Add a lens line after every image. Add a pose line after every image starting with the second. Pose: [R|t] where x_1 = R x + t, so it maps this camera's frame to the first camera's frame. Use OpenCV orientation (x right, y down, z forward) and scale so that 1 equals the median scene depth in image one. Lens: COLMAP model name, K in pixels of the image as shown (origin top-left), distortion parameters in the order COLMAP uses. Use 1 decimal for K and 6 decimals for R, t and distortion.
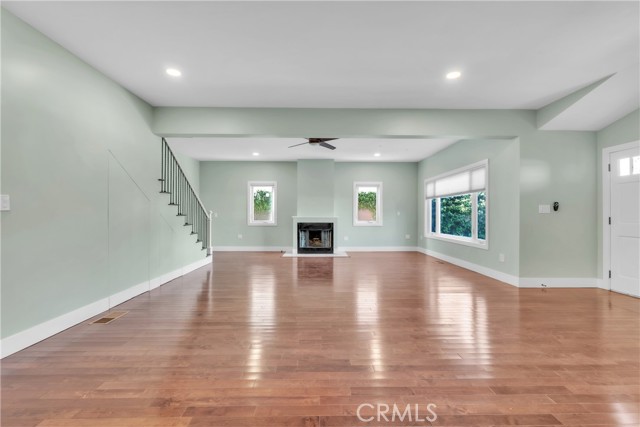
lens RADIAL K [[300.0, 0, 321.1], [0, 300.0, 214.6], [0, 0, 1]] dist [0.000835, 0.000149]
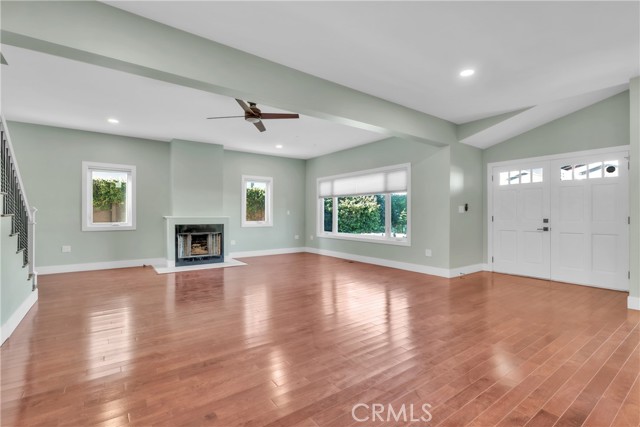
lens RADIAL K [[300.0, 0, 321.1], [0, 300.0, 214.6], [0, 0, 1]] dist [0.000835, 0.000149]
pose [[0.814655, -0.000831, 0.579945, -0.213785], [-0.000552, 0.999997, 0.002209, -0.000049], [-0.579945, -0.002119, 0.814653, 0.193415]]
